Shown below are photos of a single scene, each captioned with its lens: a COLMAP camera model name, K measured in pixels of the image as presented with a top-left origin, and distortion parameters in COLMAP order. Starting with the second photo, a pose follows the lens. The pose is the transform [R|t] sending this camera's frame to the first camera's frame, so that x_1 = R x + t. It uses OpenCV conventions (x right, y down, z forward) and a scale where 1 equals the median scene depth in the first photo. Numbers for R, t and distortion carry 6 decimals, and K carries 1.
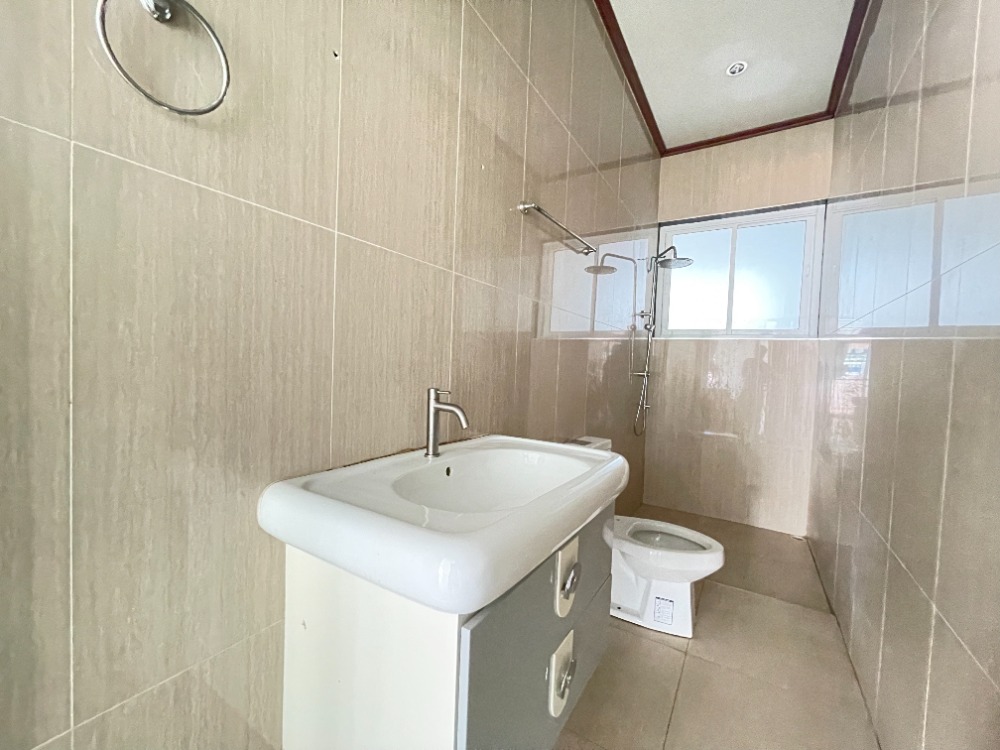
lens RADIAL K [[405.4, 0, 497.1], [0, 405.4, 374.9], [0, 0, 1]] dist [-0.000714, -0.000104]
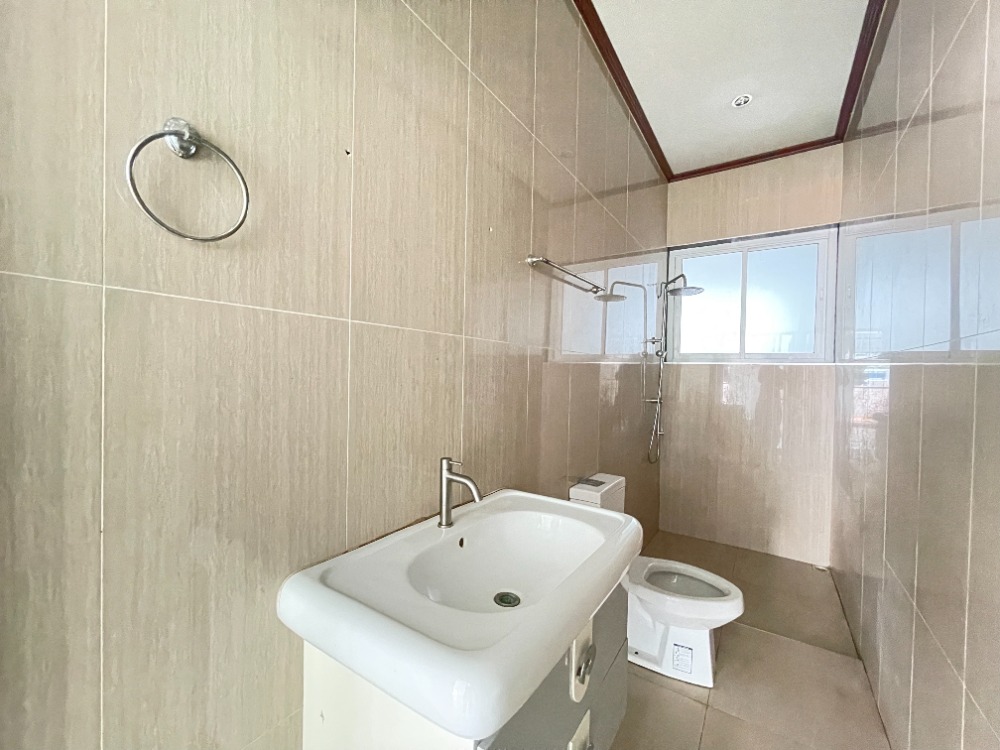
lens RADIAL K [[405.4, 0, 497.2], [0, 405.4, 380.0], [0, 0, 1]] dist [-0.000714, -0.000104]
pose [[0.999463, -0.017254, -0.027845, 0.002641], [0.016635, 0.999612, -0.022329, -0.134639], [0.028219, 0.021854, 0.999363, -0.012613]]
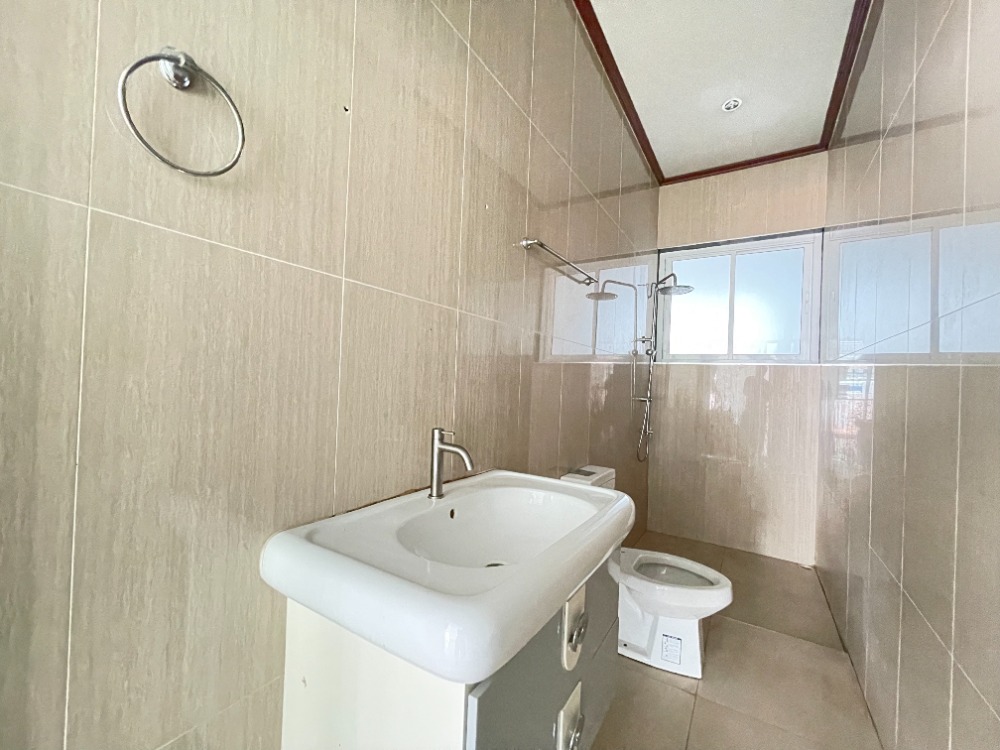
lens RADIAL K [[405.4, 0, 497.5], [0, 405.4, 376.9], [0, 0, 1]] dist [-0.000714, -0.000104]
pose [[0.999999, 0.000027, -0.001534, -0.008415], [-0.000094, 0.999055, -0.043467, -0.049156], [0.001531, 0.043467, 0.999054, -0.000698]]
